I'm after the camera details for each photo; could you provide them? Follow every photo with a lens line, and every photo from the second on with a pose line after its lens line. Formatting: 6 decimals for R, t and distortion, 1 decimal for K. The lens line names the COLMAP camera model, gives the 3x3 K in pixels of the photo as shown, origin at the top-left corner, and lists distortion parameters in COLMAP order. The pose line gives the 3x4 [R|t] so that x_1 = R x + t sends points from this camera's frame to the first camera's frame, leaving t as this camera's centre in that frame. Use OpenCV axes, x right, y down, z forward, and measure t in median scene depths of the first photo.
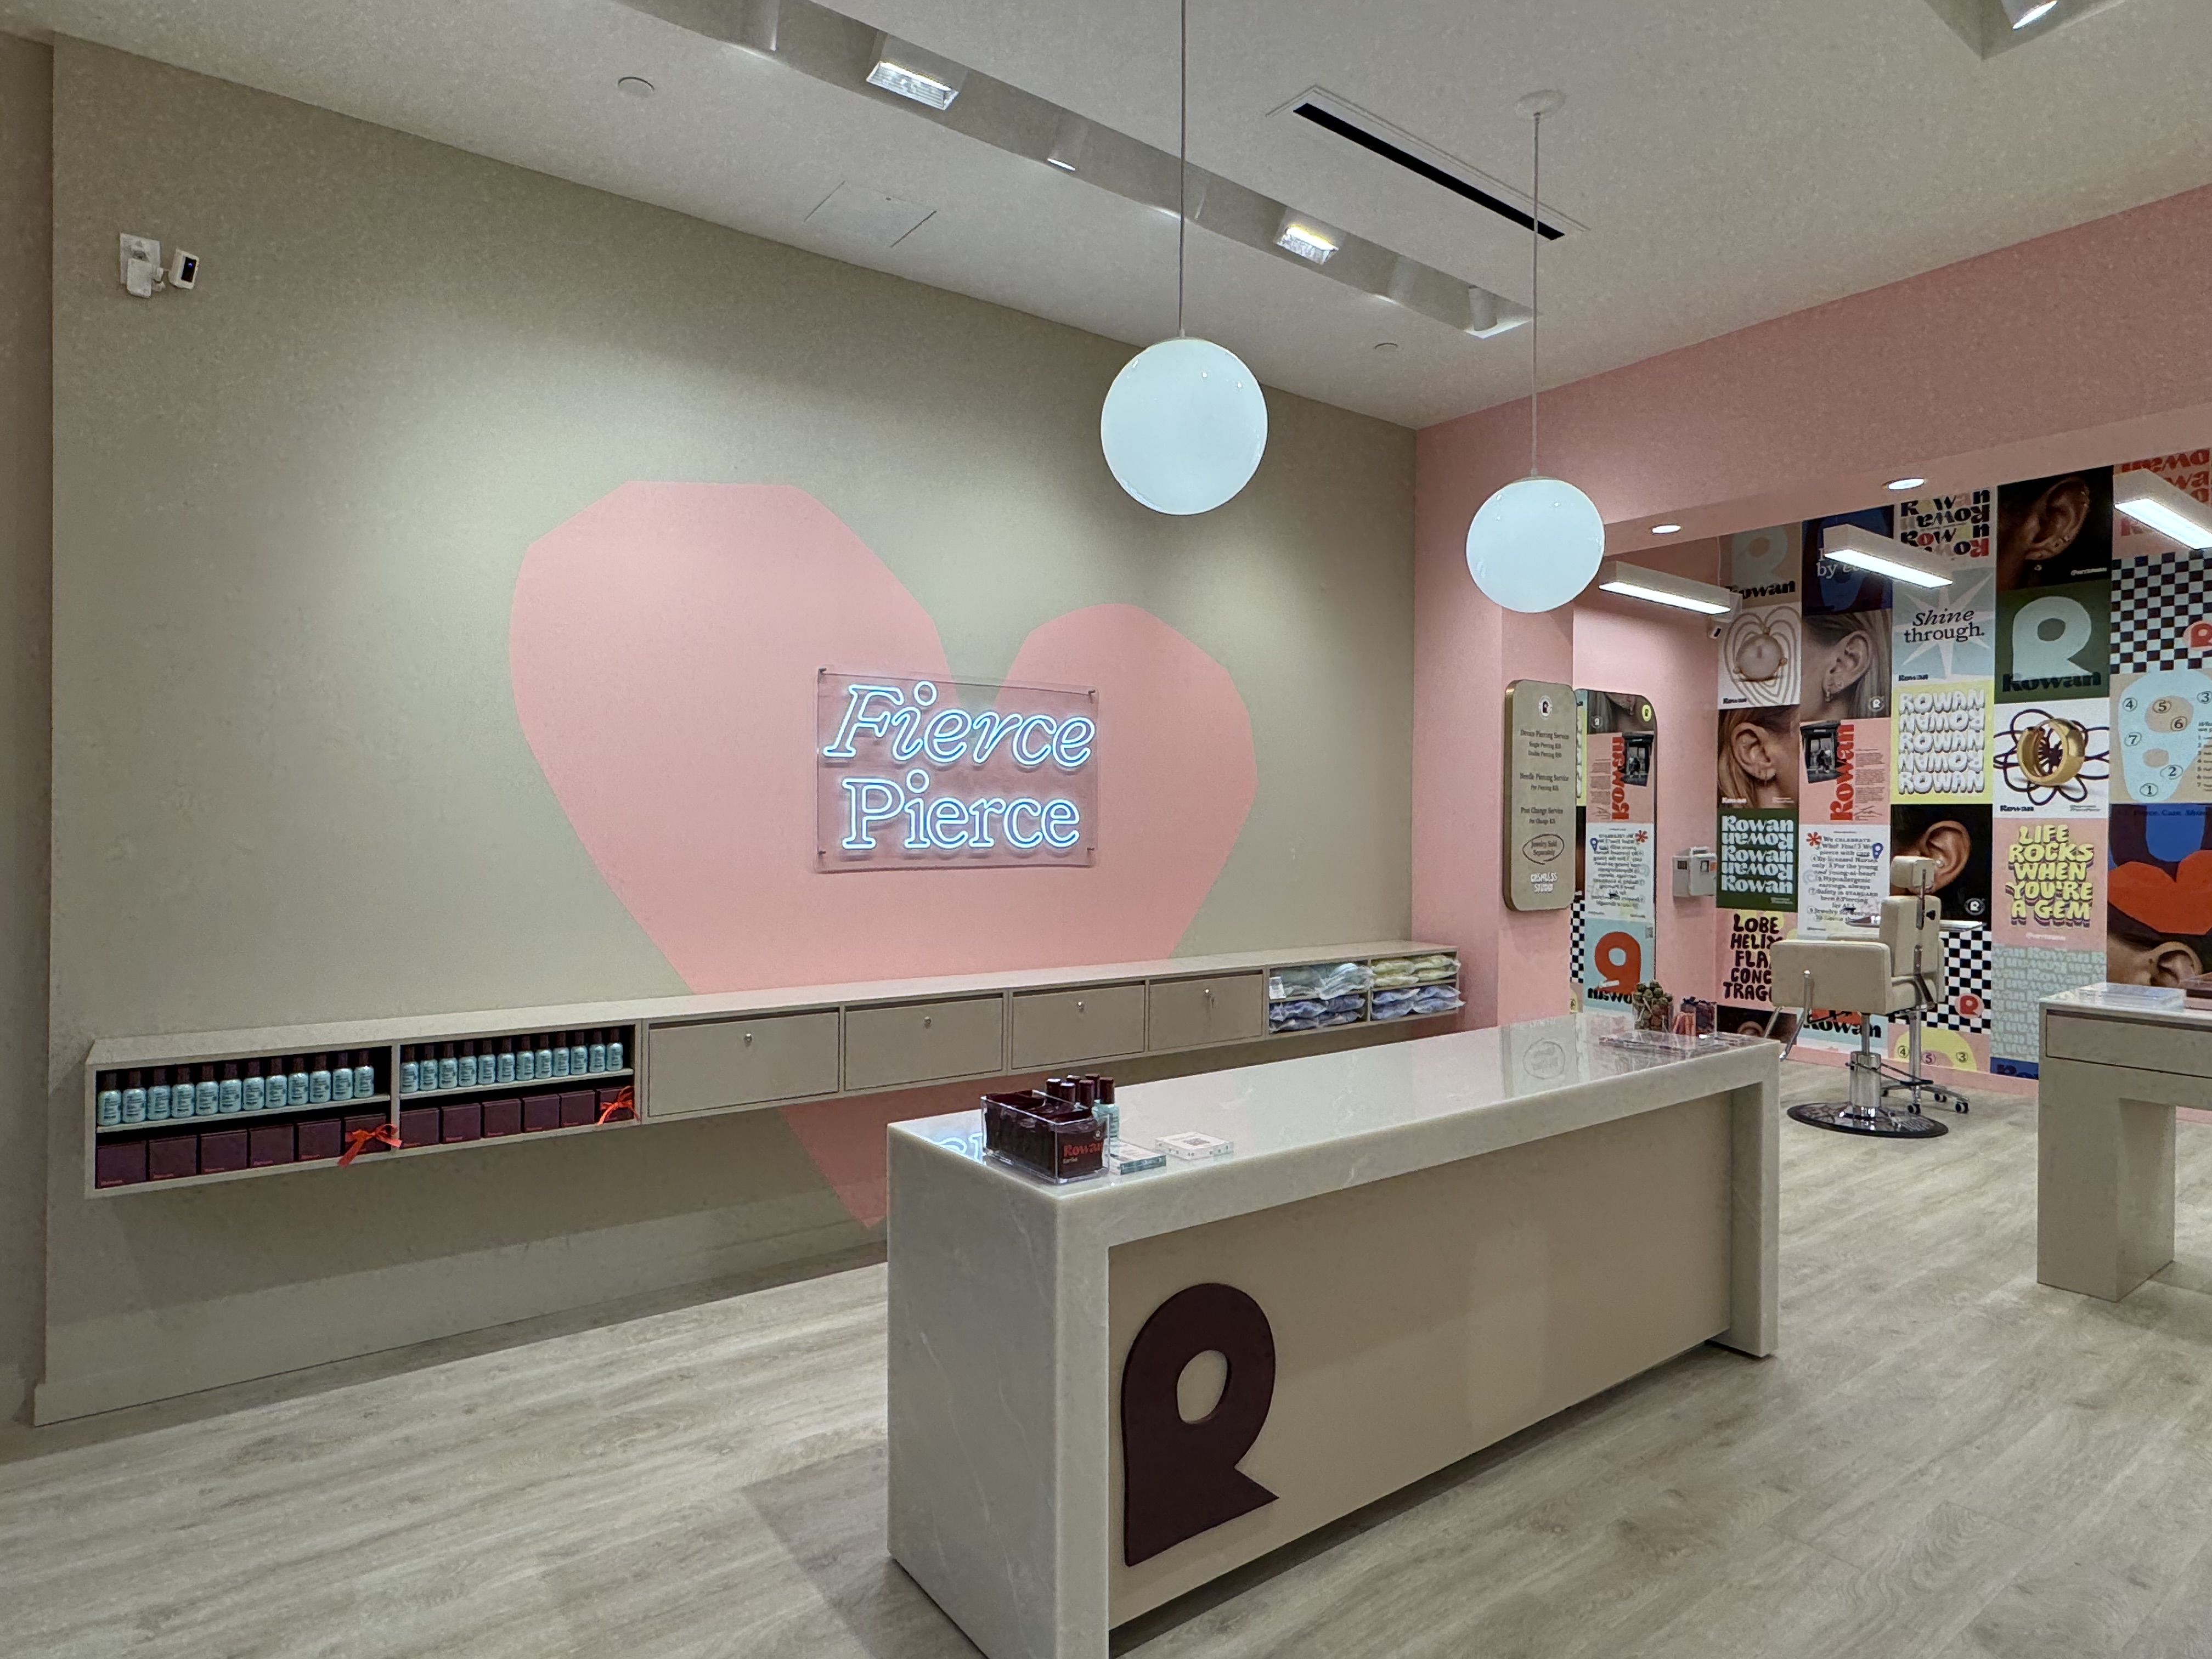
lens RADIAL K [[1223.6, 0, 1106.7], [0, 1223.6, 827.6], [0, 0, 1]] dist [0.001310, 0.000202]
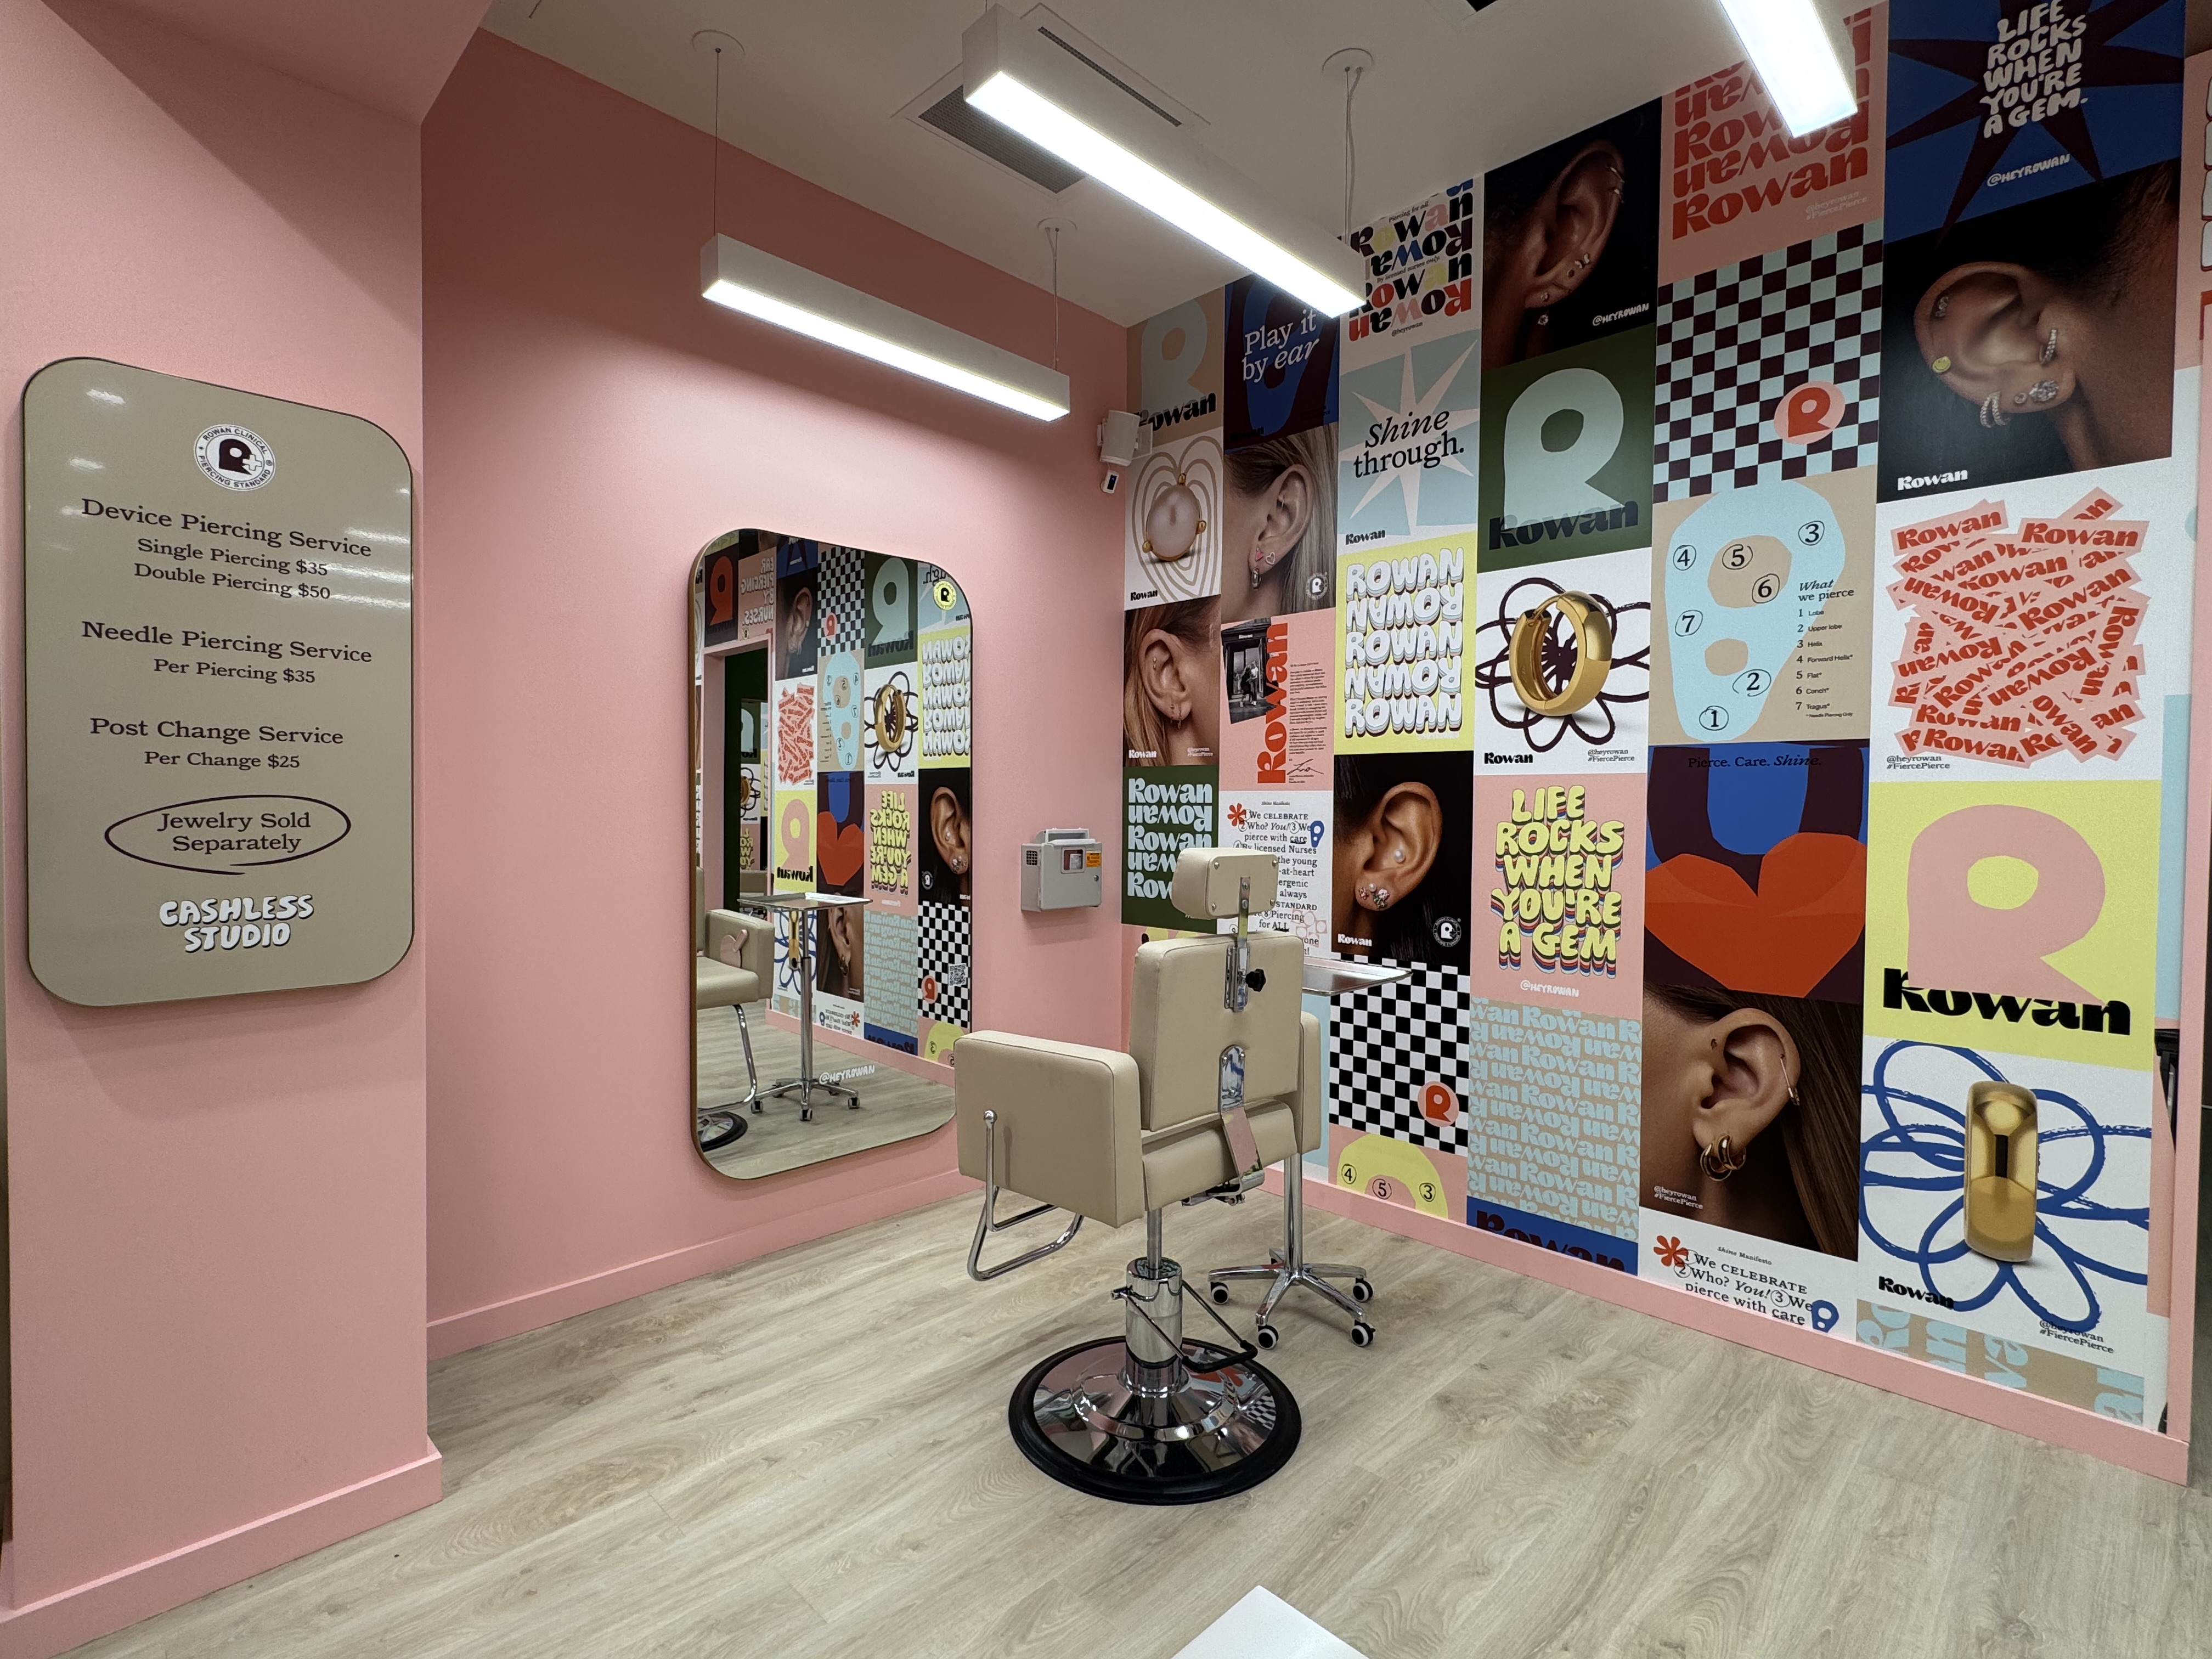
lens RADIAL K [[1056.6, 0, 1105.2], [0, 1056.6, 828.2], [0, 0, 1]] dist [-0.001537, 0.000701]
pose [[0.990666, -0.001405, 0.136308, 0.488843], [-0.000744, 0.999876, 0.015711, 0.008814], [-0.136313, -0.015666, 0.990542, 0.539960]]
